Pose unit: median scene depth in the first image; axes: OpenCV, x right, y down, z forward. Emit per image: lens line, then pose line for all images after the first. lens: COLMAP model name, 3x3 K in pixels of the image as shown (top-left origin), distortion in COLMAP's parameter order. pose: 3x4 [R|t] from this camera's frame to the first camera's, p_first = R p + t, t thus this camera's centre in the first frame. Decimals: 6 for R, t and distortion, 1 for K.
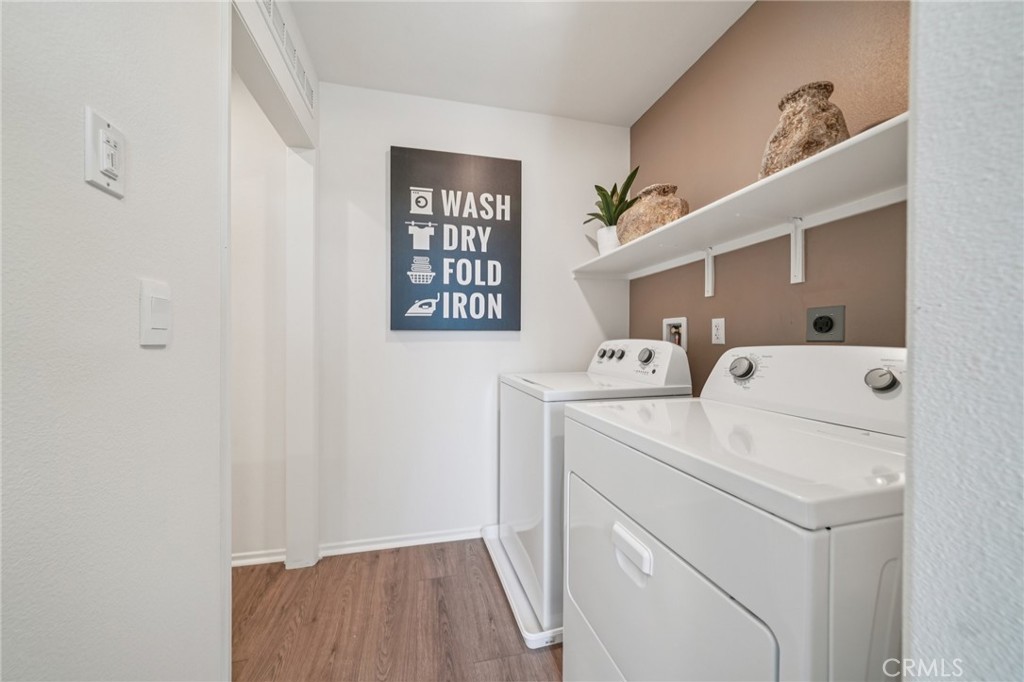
lens RADIAL K [[387.5, 0, 506.5], [0, 387.5, 341.8], [0, 0, 1]] dist [-0.012288, 0.001264]
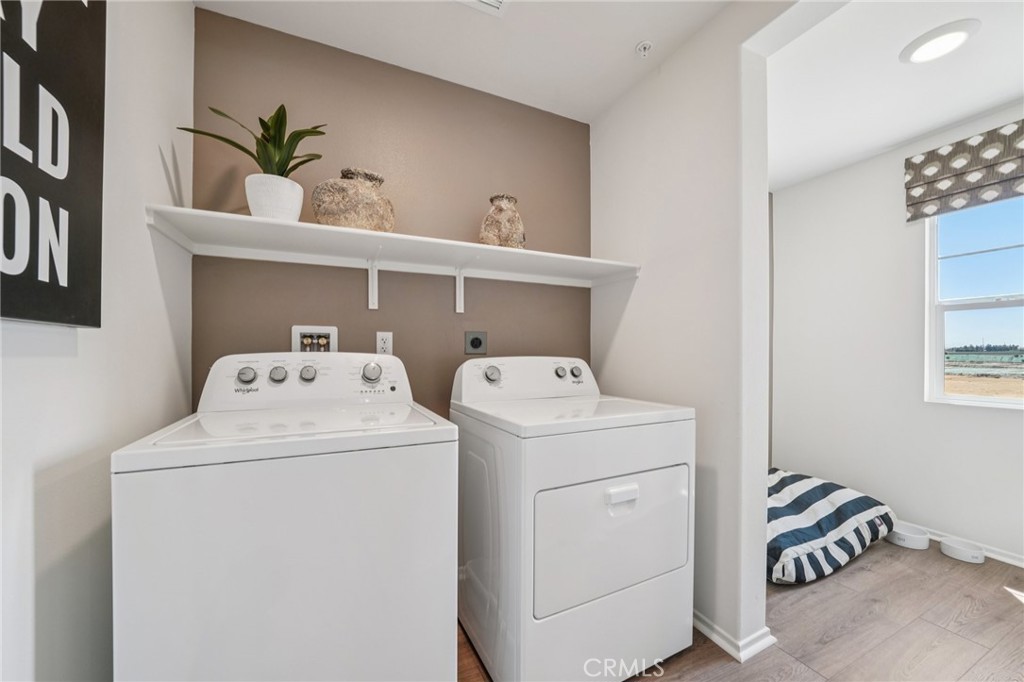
lens RADIAL K [[387.5, 0, 505.7], [0, 387.5, 349.5], [0, 0, 1]] dist [-0.012288, 0.001264]
pose [[-0.223868, 0.011128, 0.974556, -0.505068], [0.006141, 0.999931, -0.010007, -0.001815], [-0.974600, 0.003745, -0.223920, 0.881908]]
